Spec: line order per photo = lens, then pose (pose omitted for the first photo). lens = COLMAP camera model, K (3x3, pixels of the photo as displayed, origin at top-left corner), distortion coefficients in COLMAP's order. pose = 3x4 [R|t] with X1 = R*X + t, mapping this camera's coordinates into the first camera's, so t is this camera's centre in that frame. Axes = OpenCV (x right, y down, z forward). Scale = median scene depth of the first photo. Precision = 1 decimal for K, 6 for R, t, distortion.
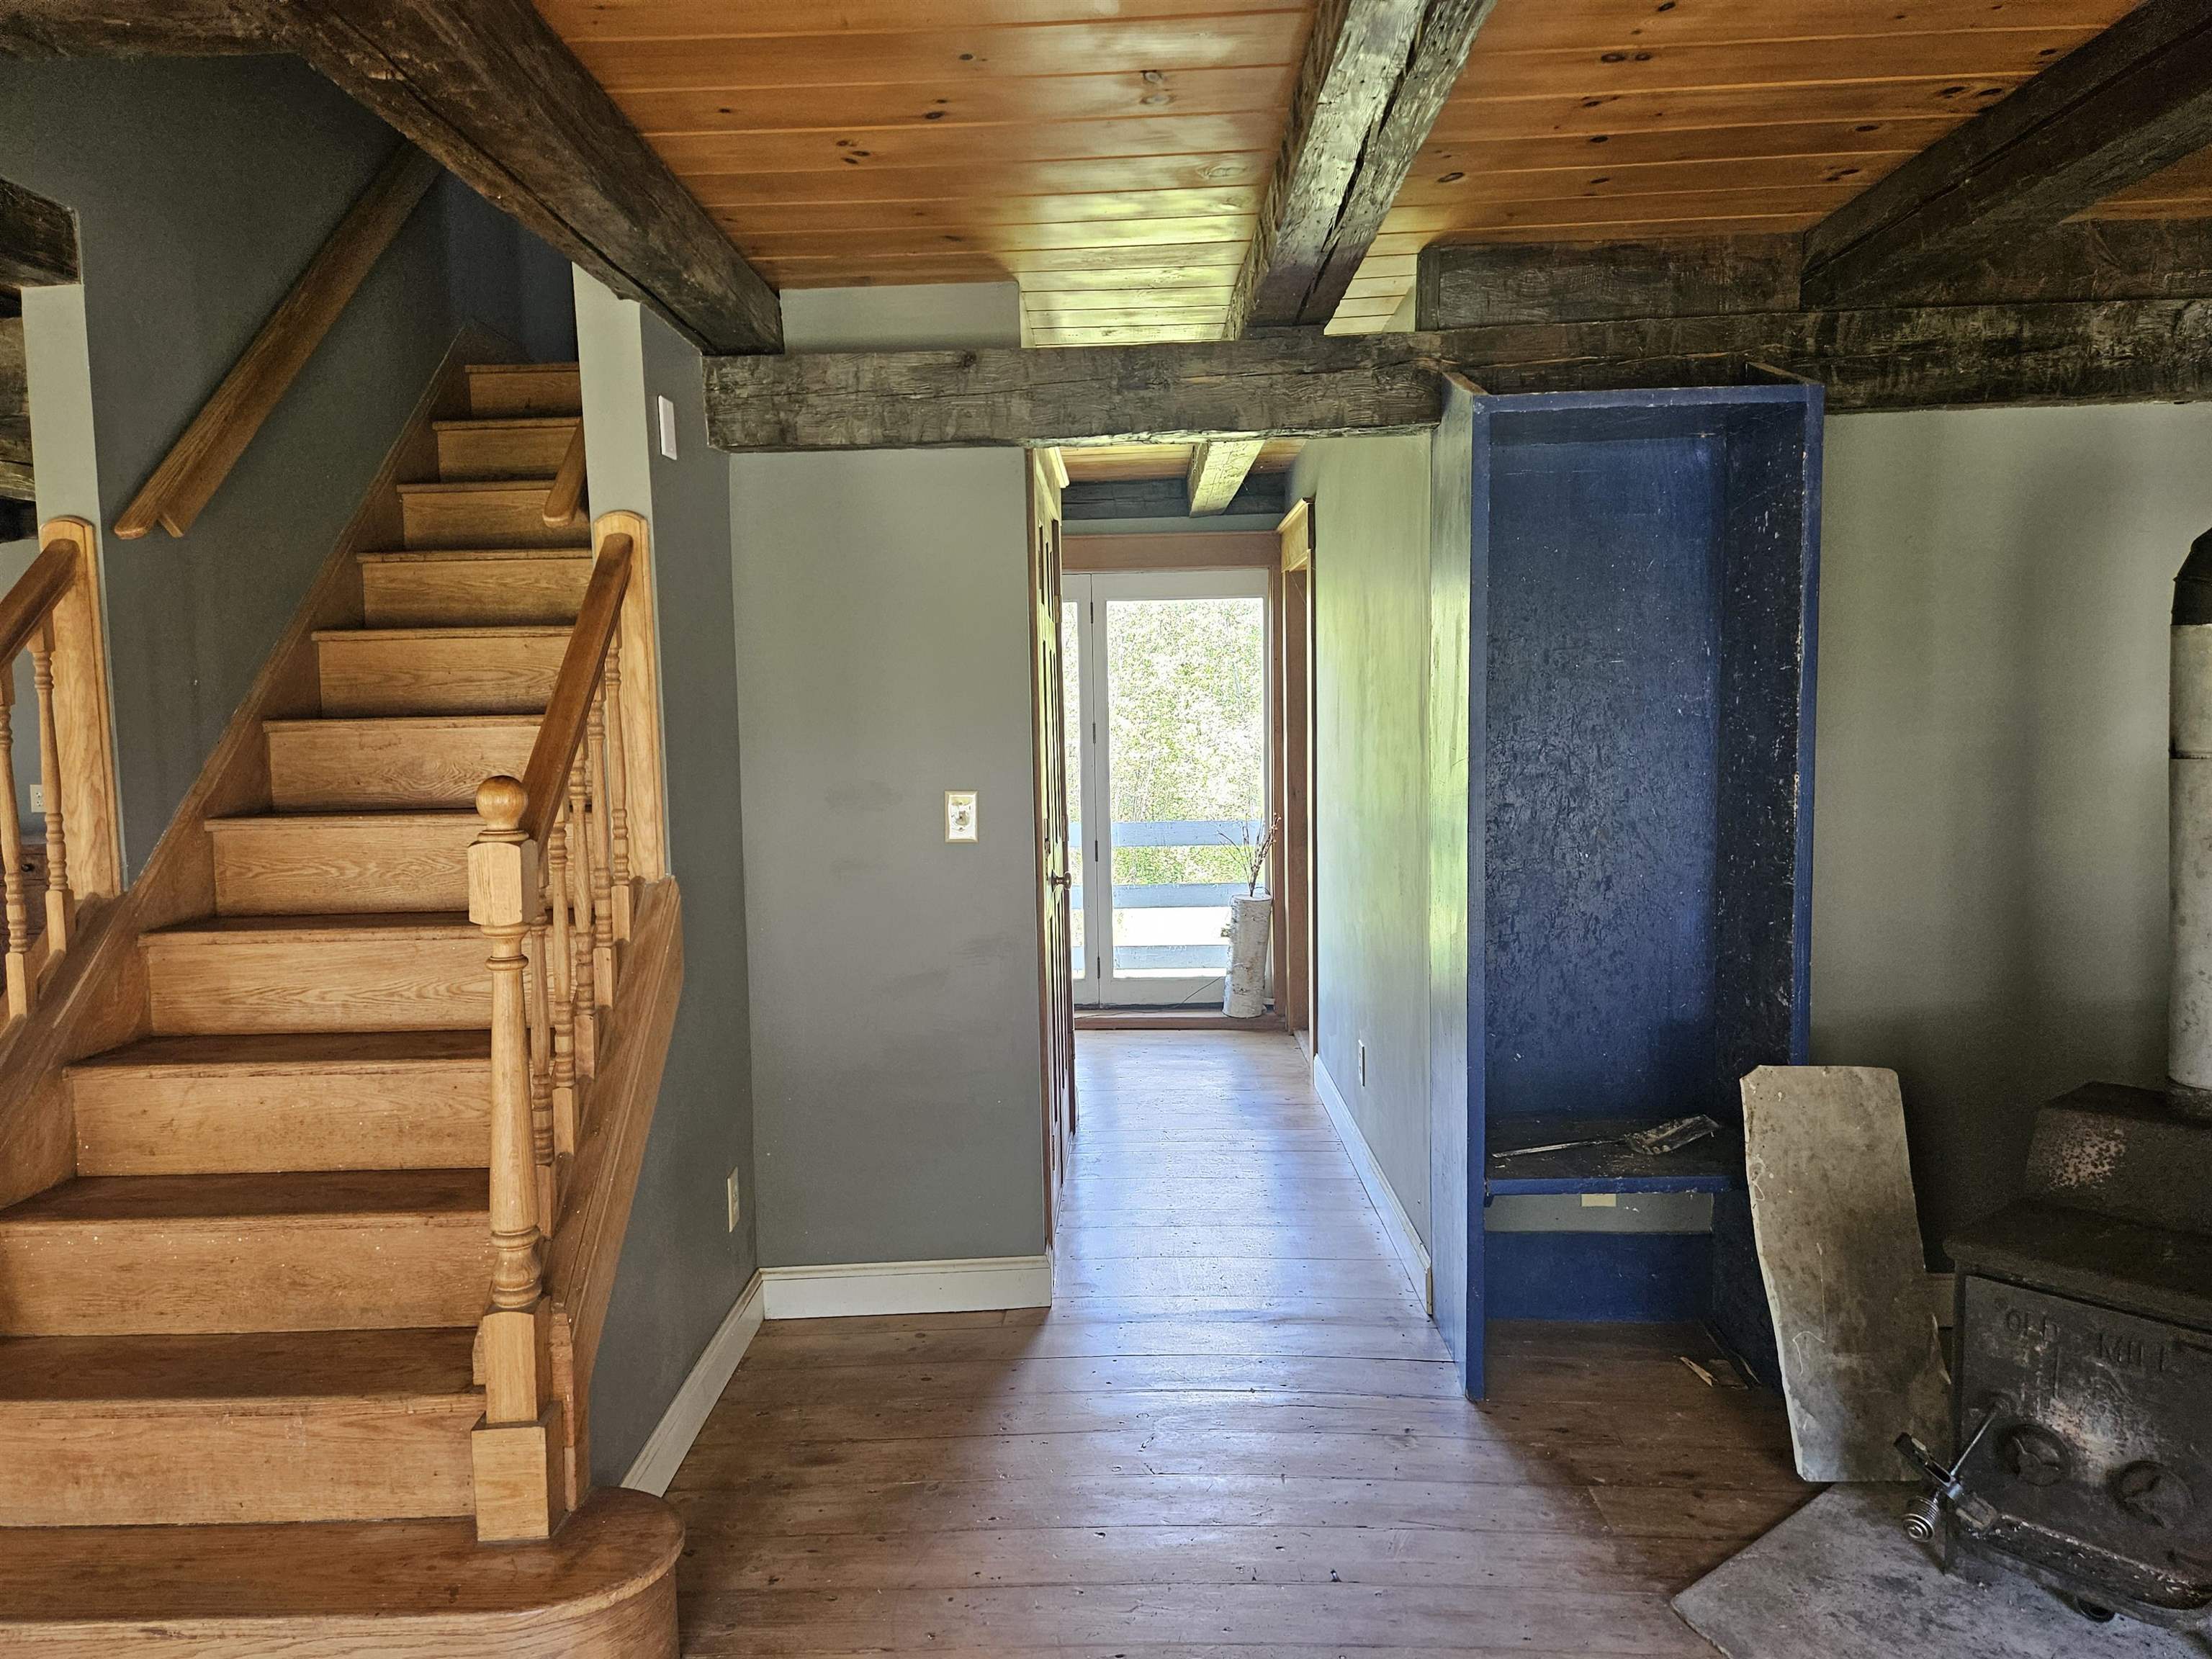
lens RADIAL K [[1482.6, 0, 1106.0], [0, 1482.6, 829.5], [0, 0, 1]] dist [0.076882, -0.071689]
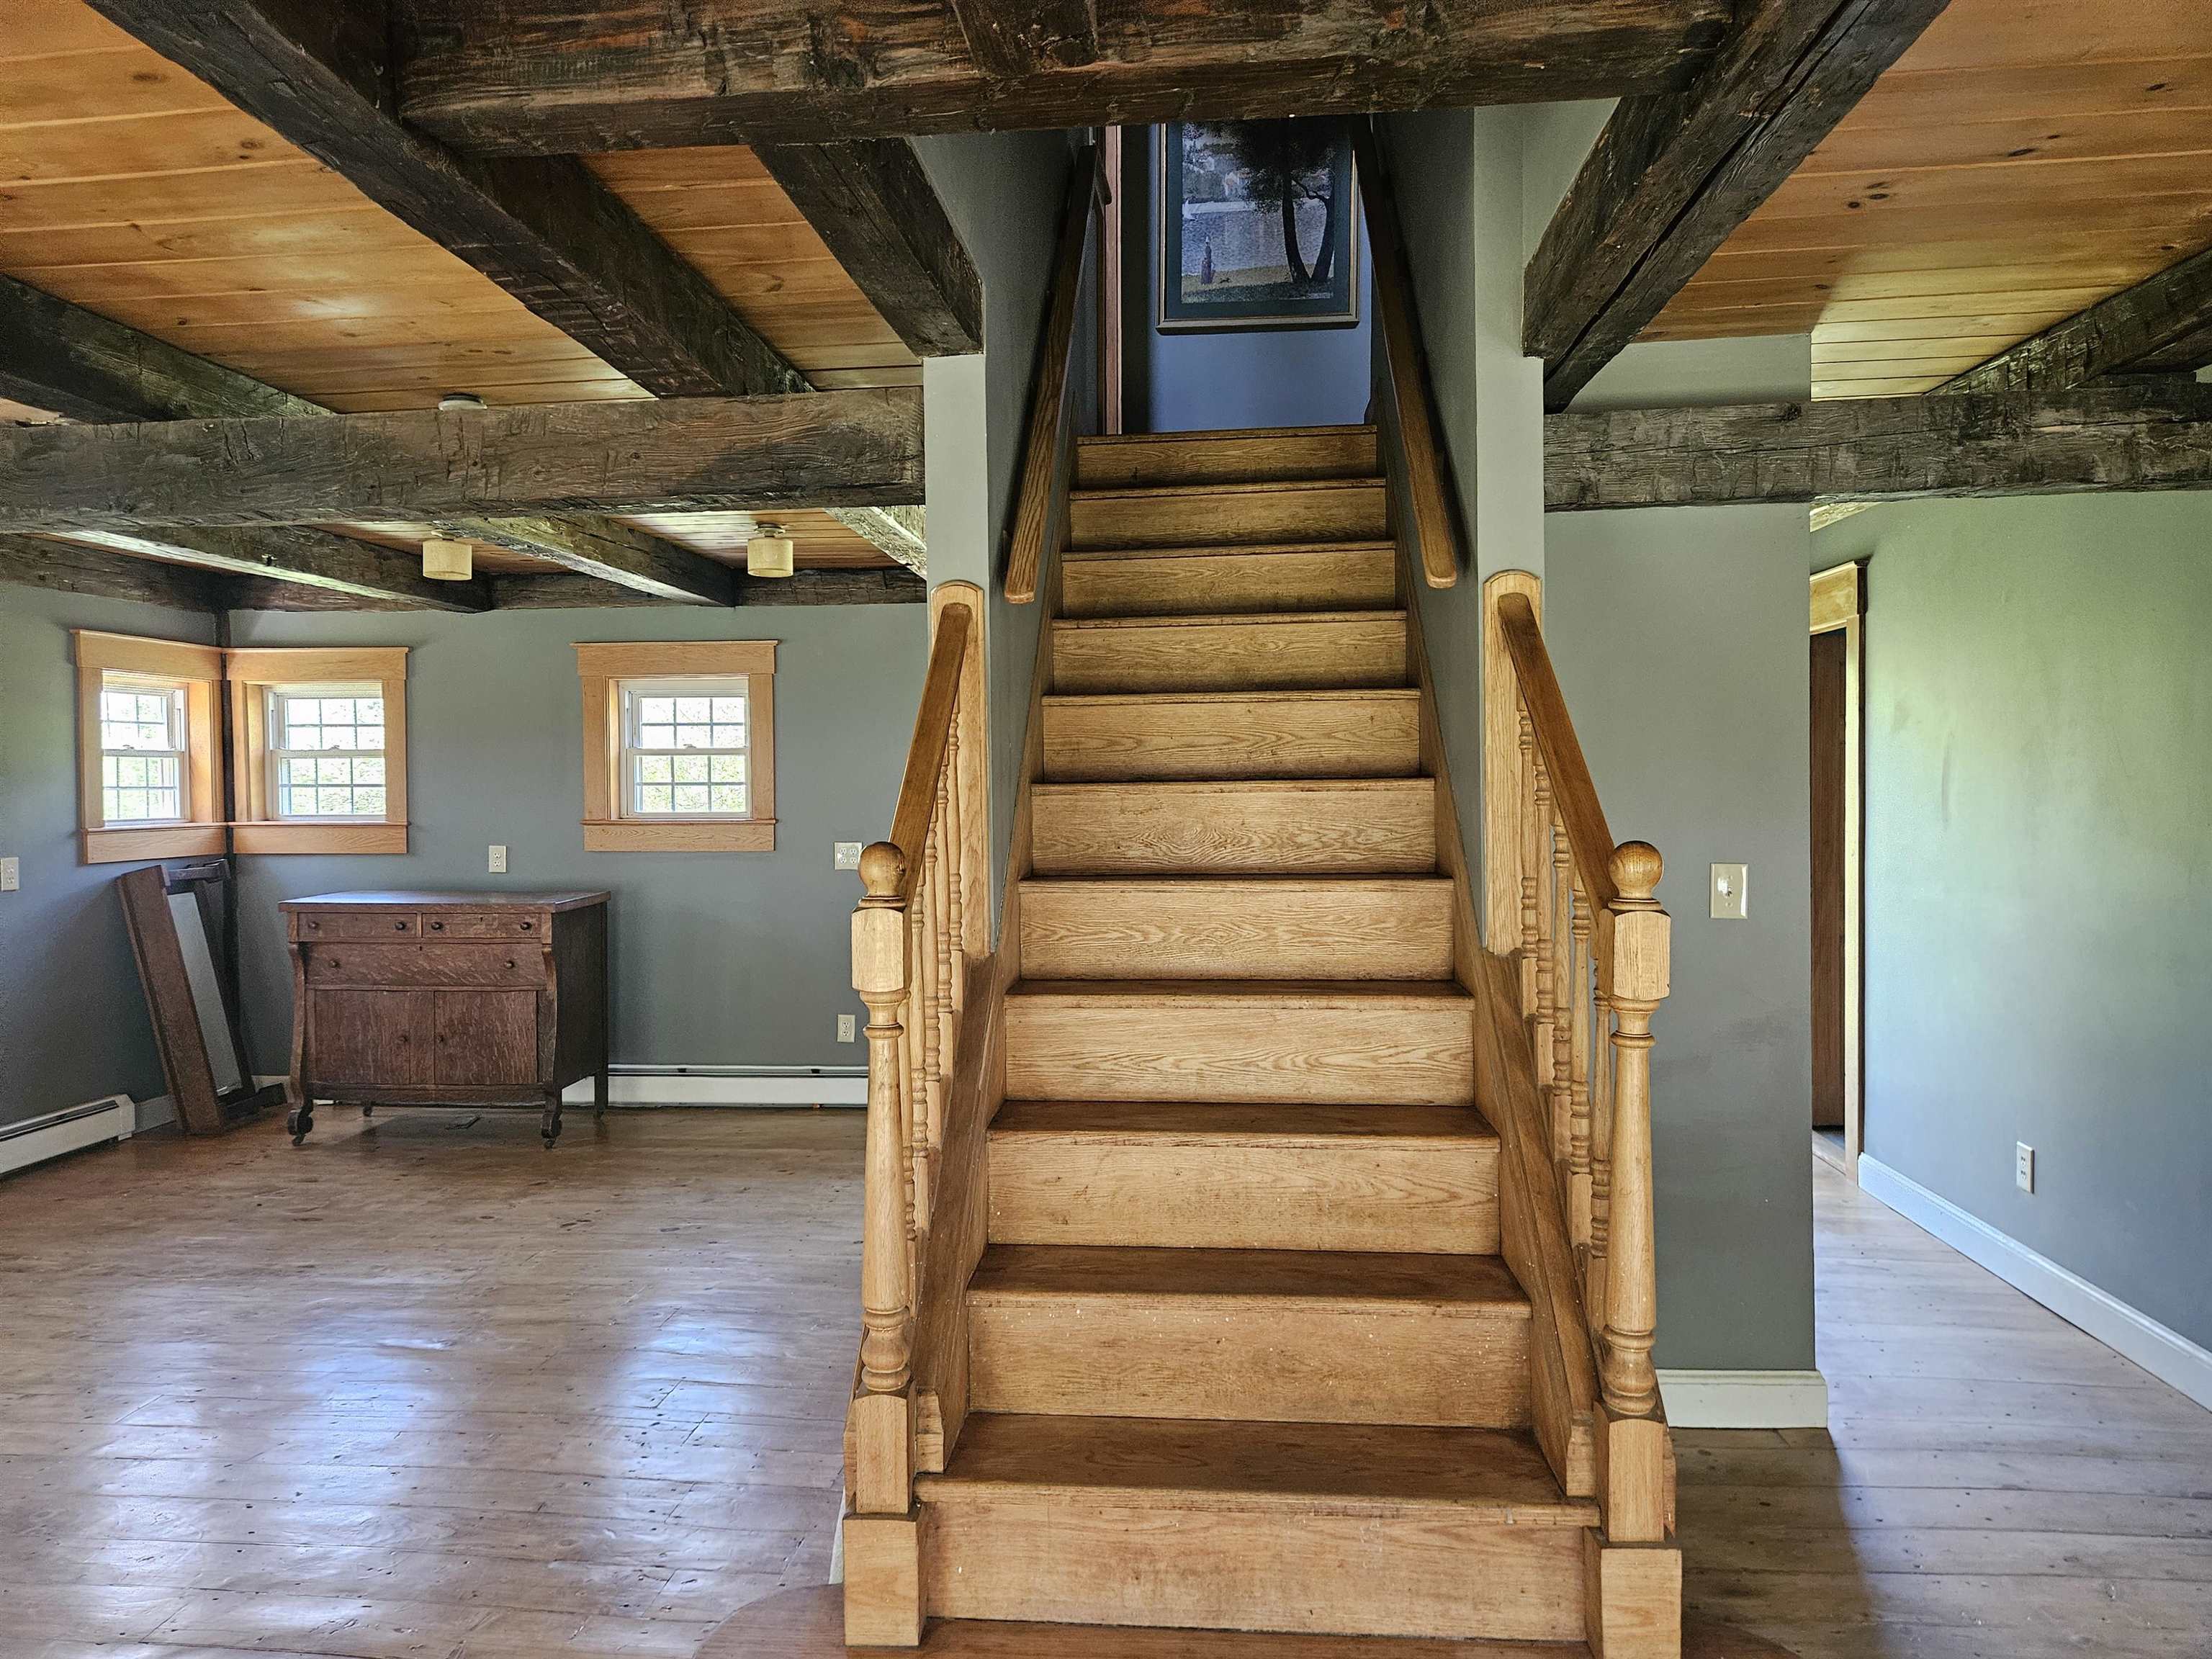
lens RADIAL K [[1488.9, 0, 1101.9], [0, 1488.9, 820.0], [0, 0, 1]] dist [0.065879, -0.070284]
pose [[0.996421, 0.011859, -0.083694, -0.528376], [-0.016588, 0.998291, -0.056032, 0.007963], [0.082887, 0.057219, 0.994915, 0.023435]]
